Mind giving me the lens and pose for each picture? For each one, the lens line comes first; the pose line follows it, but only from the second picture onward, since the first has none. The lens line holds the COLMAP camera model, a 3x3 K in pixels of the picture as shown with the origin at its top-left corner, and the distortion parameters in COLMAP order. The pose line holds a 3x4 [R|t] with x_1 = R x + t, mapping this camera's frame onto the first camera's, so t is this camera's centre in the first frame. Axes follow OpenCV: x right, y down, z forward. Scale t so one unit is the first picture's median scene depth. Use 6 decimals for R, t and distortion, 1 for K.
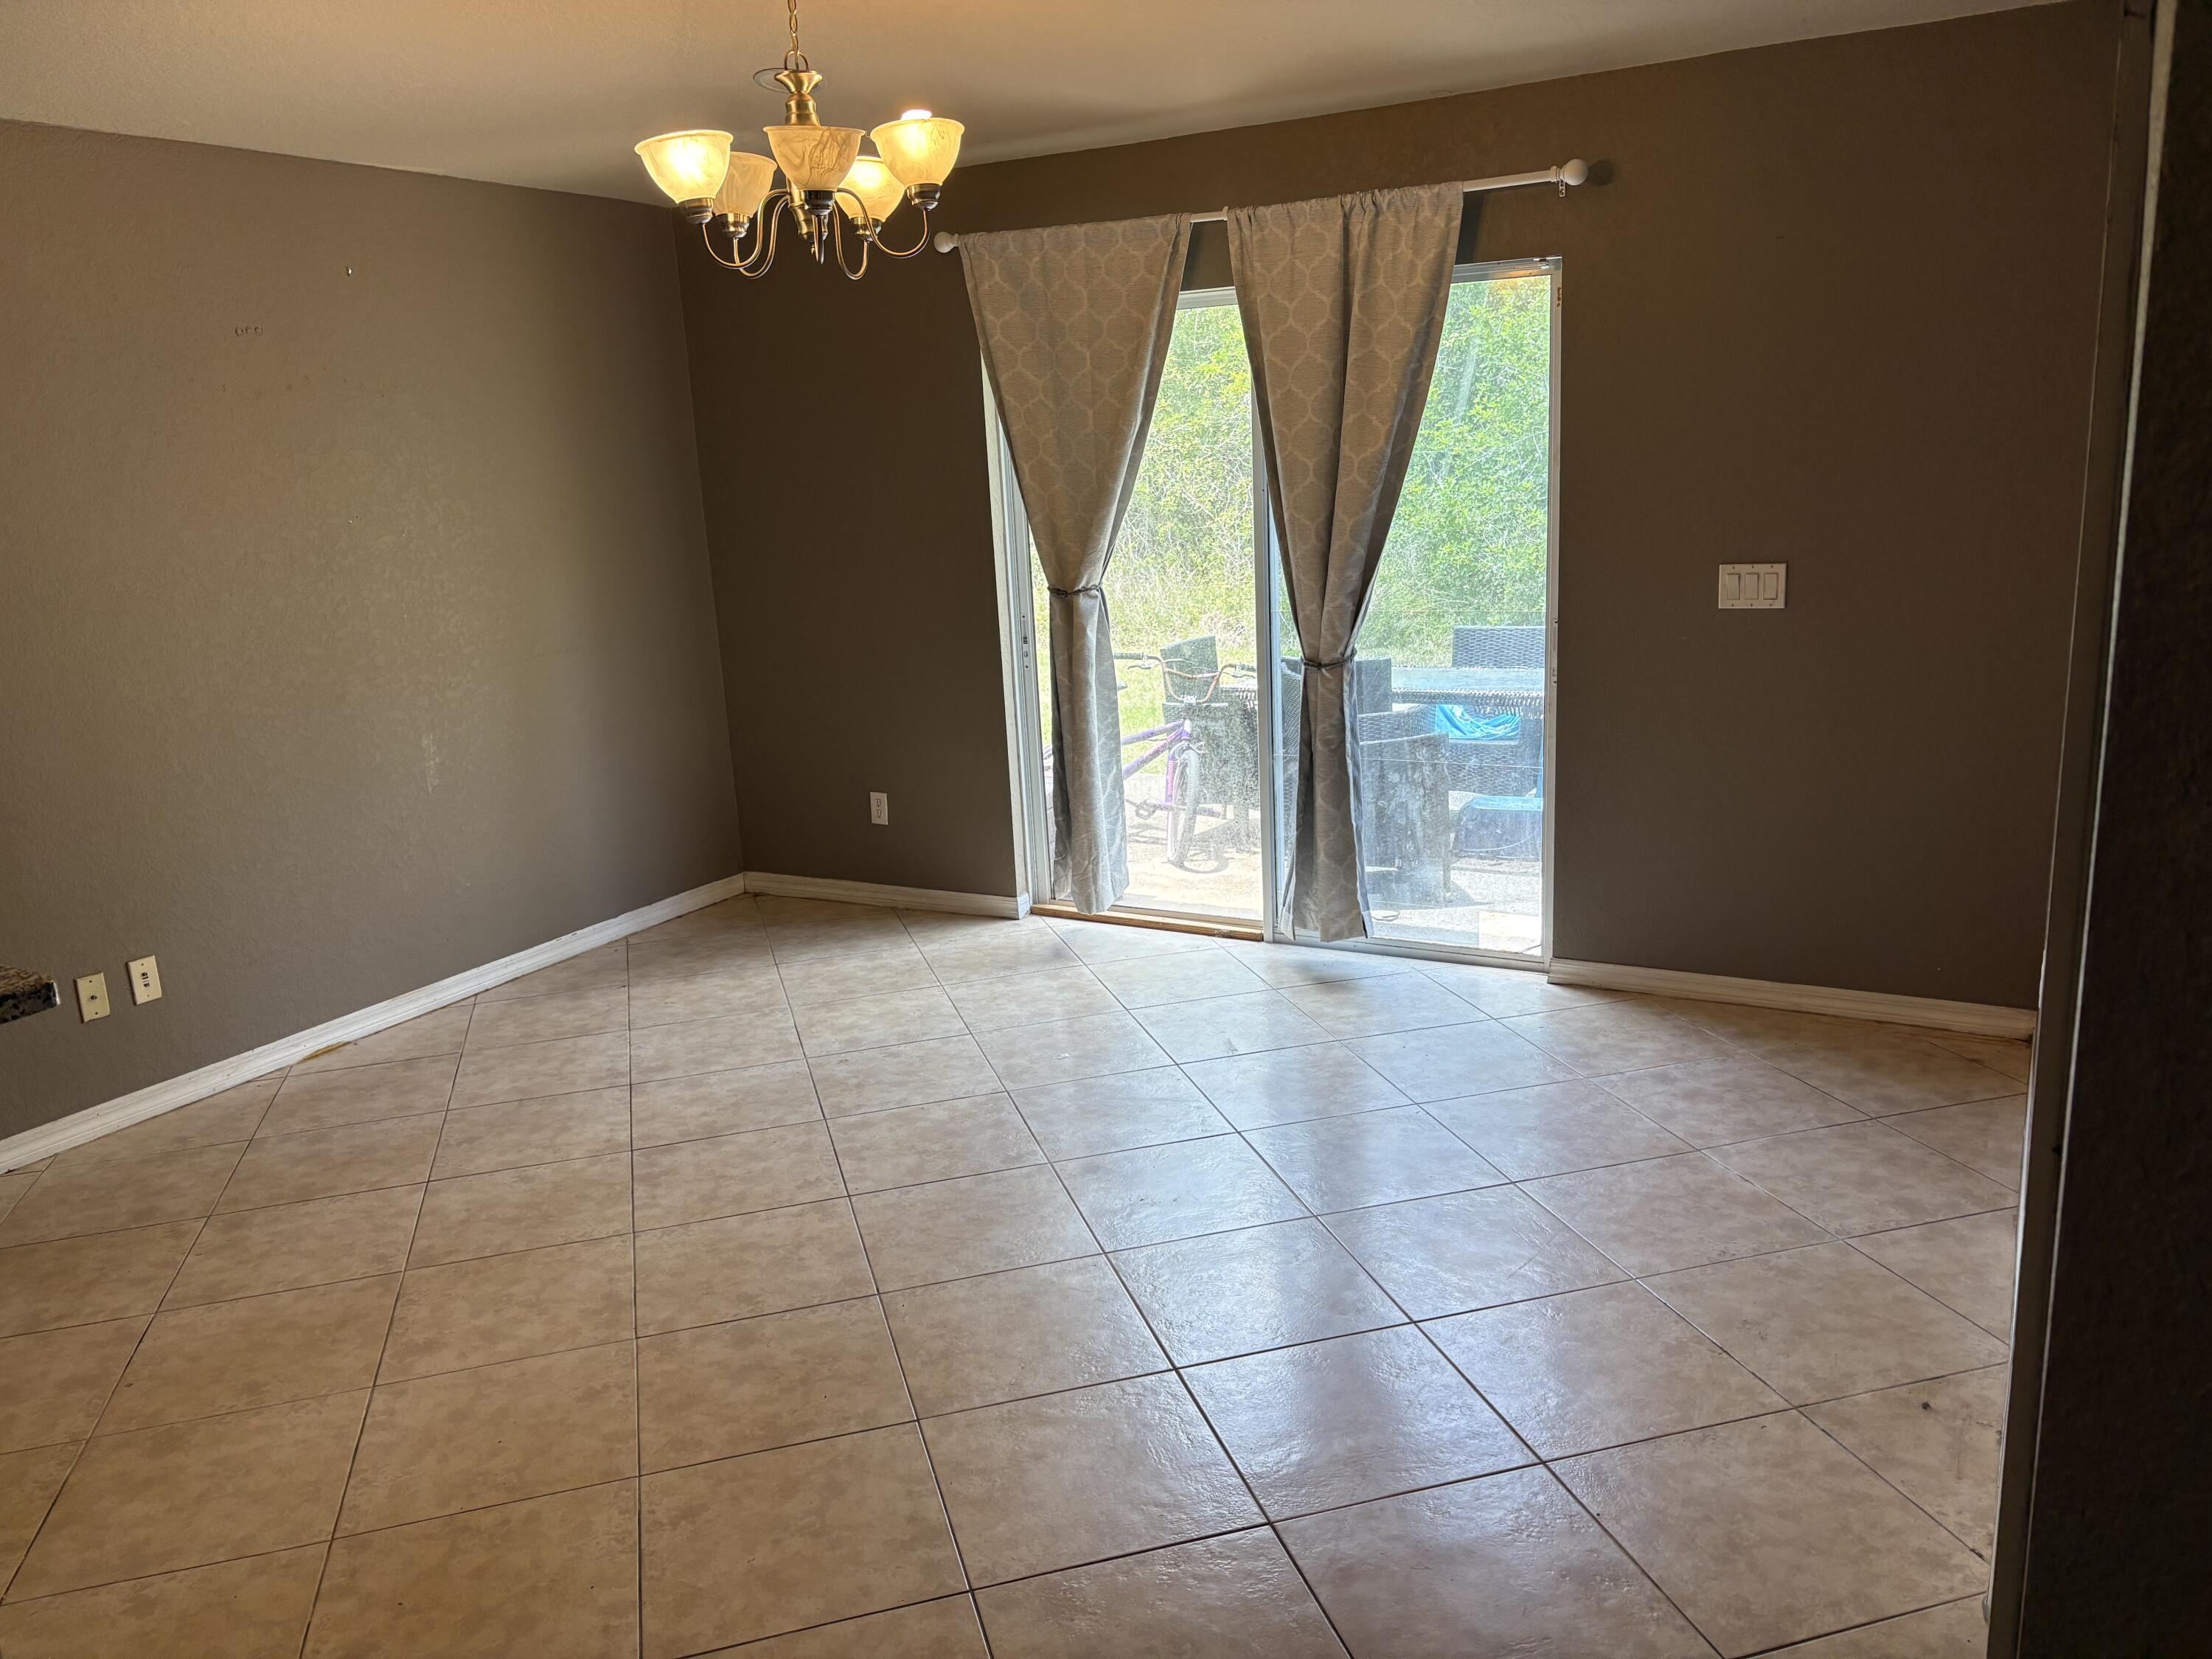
lens RADIAL K [[1648.2, 0, 1119.0], [0, 1648.2, 815.2], [0, 0, 1]] dist [0.070879, -0.127318]
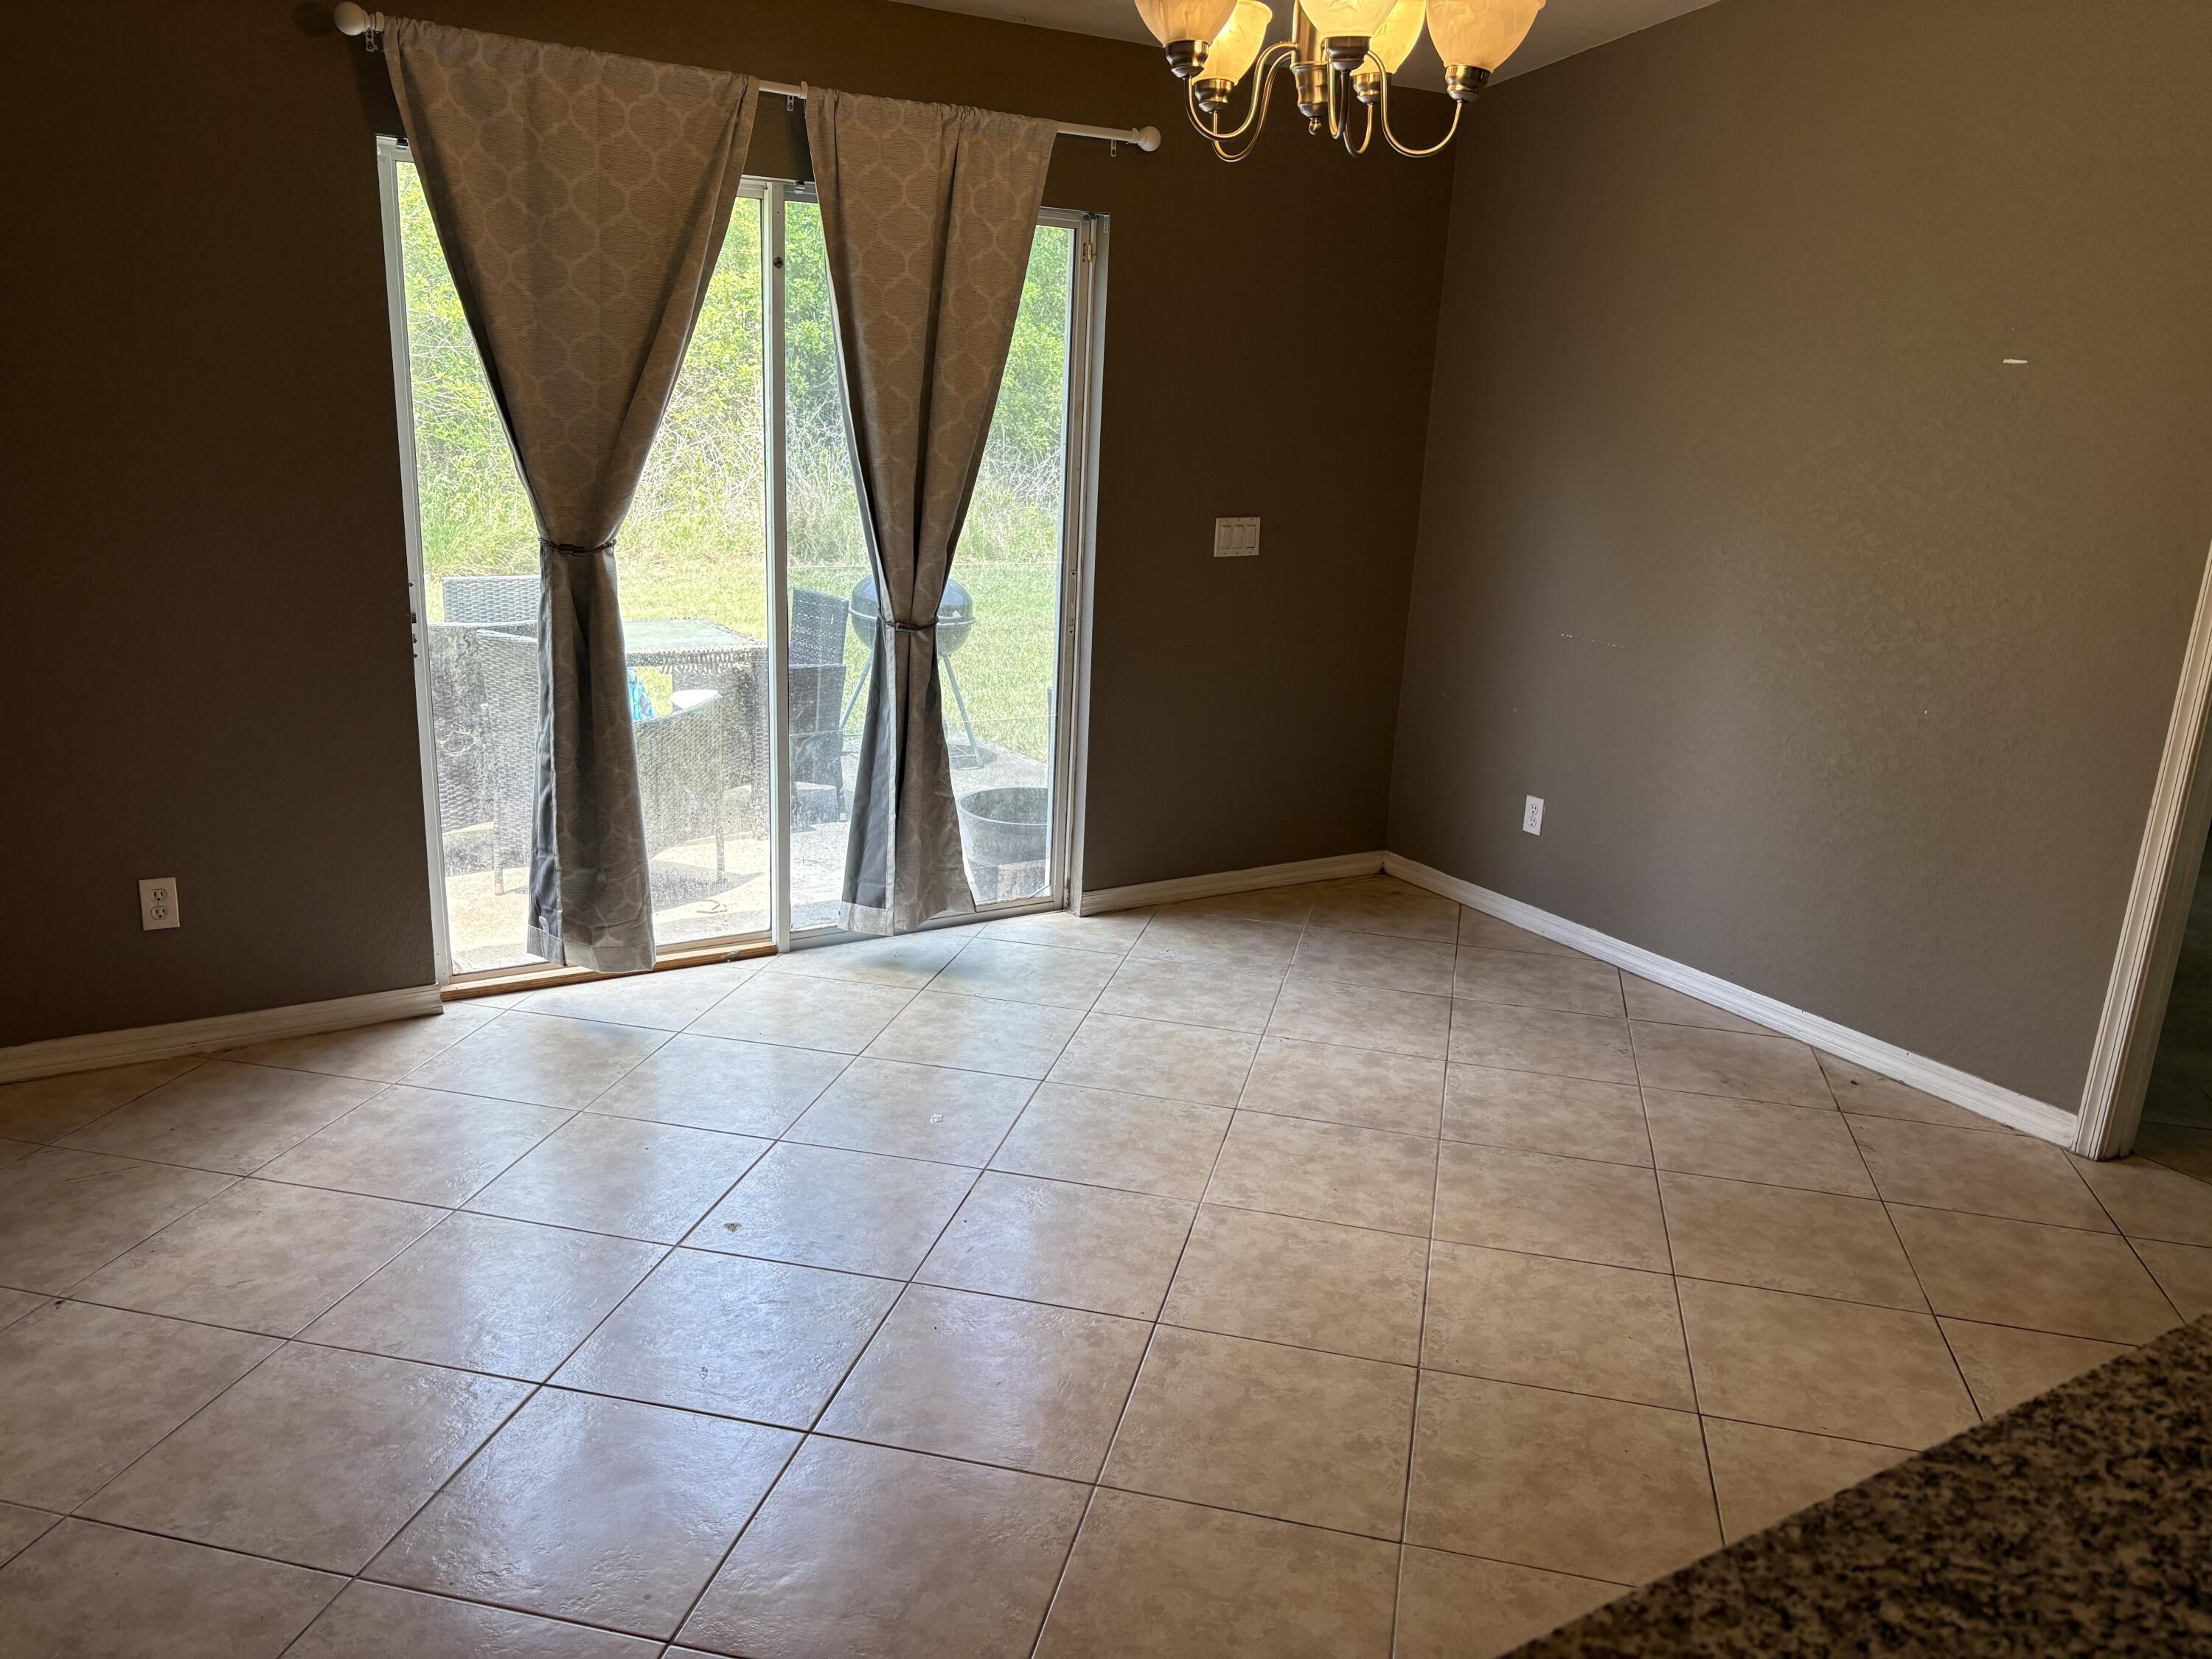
lens RADIAL K [[1640.3, 0, 1106.0], [0, 1640.3, 829.5], [0, 0, 1]] dist [0.046470, -0.040666]
pose [[0.490620, -0.167615, 0.855100, -0.616508], [0.124181, 0.984758, 0.121781, -0.078851], [-0.862480, 0.046439, 0.503957, 0.460391]]
